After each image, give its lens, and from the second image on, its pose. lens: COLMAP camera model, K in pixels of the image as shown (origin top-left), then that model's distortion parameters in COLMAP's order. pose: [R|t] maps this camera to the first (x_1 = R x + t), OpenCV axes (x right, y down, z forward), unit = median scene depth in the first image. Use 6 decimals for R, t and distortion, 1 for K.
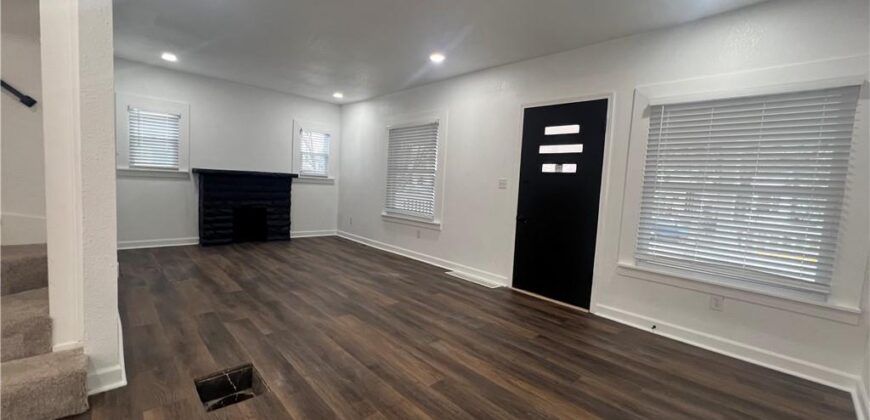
lens RADIAL K [[340.5, 0, 435.0], [0, 340.5, 210.0], [0, 0, 1]] dist [-0.001106, -0.000095]
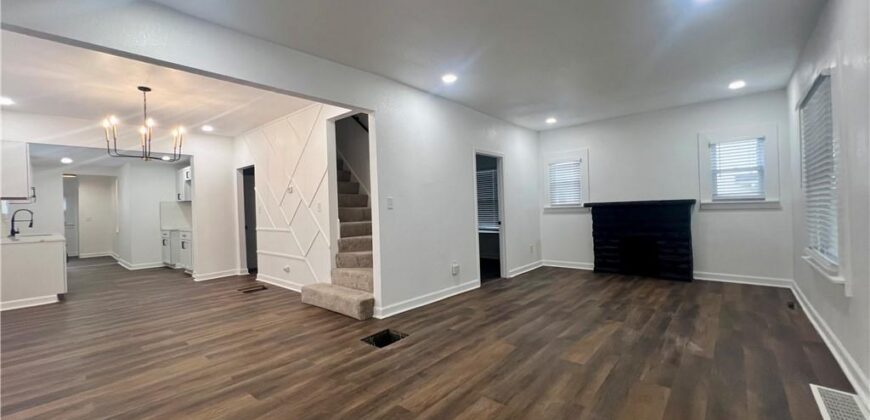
lens RADIAL K [[345.0, 0, 434.1], [0, 345.0, 206.7], [0, 0, 1]] dist [-0.000082, 0.000069]
pose [[0.113422, -0.062581, -0.991574, 0.614601], [-0.043857, 0.996726, -0.067923, -0.010506], [0.992578, 0.051191, 0.110306, 0.548575]]
